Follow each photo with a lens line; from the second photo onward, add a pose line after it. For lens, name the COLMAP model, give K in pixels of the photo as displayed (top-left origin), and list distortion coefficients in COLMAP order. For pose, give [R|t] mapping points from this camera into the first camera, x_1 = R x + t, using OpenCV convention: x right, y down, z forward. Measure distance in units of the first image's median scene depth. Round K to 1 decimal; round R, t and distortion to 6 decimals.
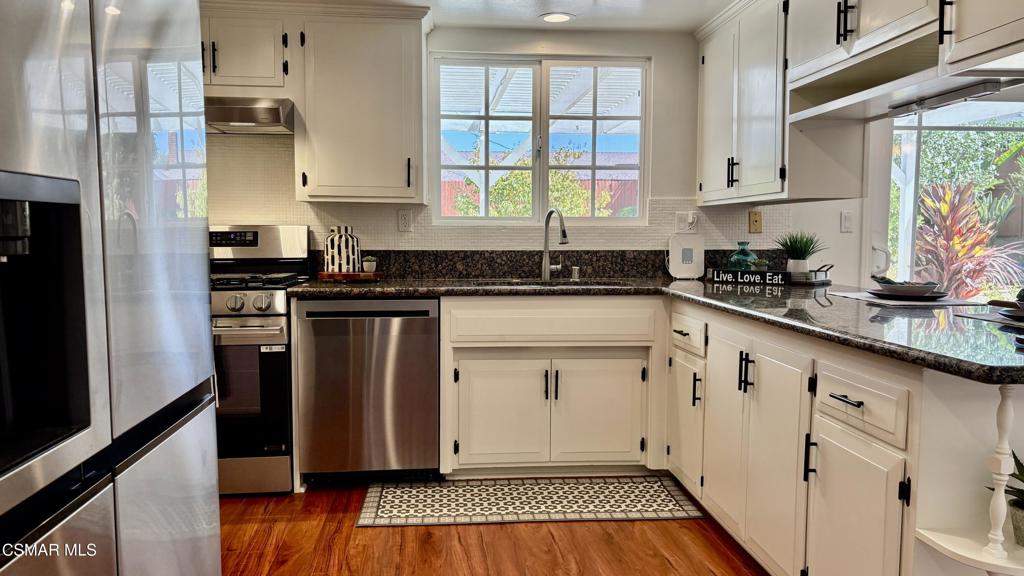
lens RADIAL K [[761.7, 0, 512.0], [0, 761.7, 288.0], [0, 0, 1]] dist [-0.008780, -0.004220]
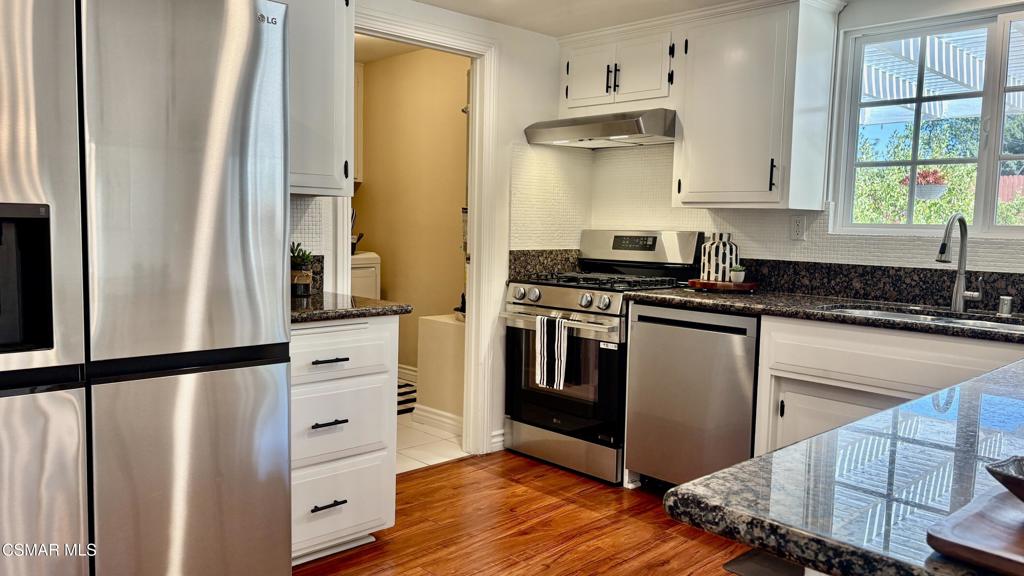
lens RADIAL K [[753.4, 0, 512.0], [0, 753.4, 288.0], [0, 0, 1]] dist [0.008057, -0.001041]
pose [[0.606300, 0.077682, -0.791433, 0.384849], [-0.079187, 0.996169, 0.037114, -0.026773], [0.791283, 0.040169, 0.610129, 0.213768]]
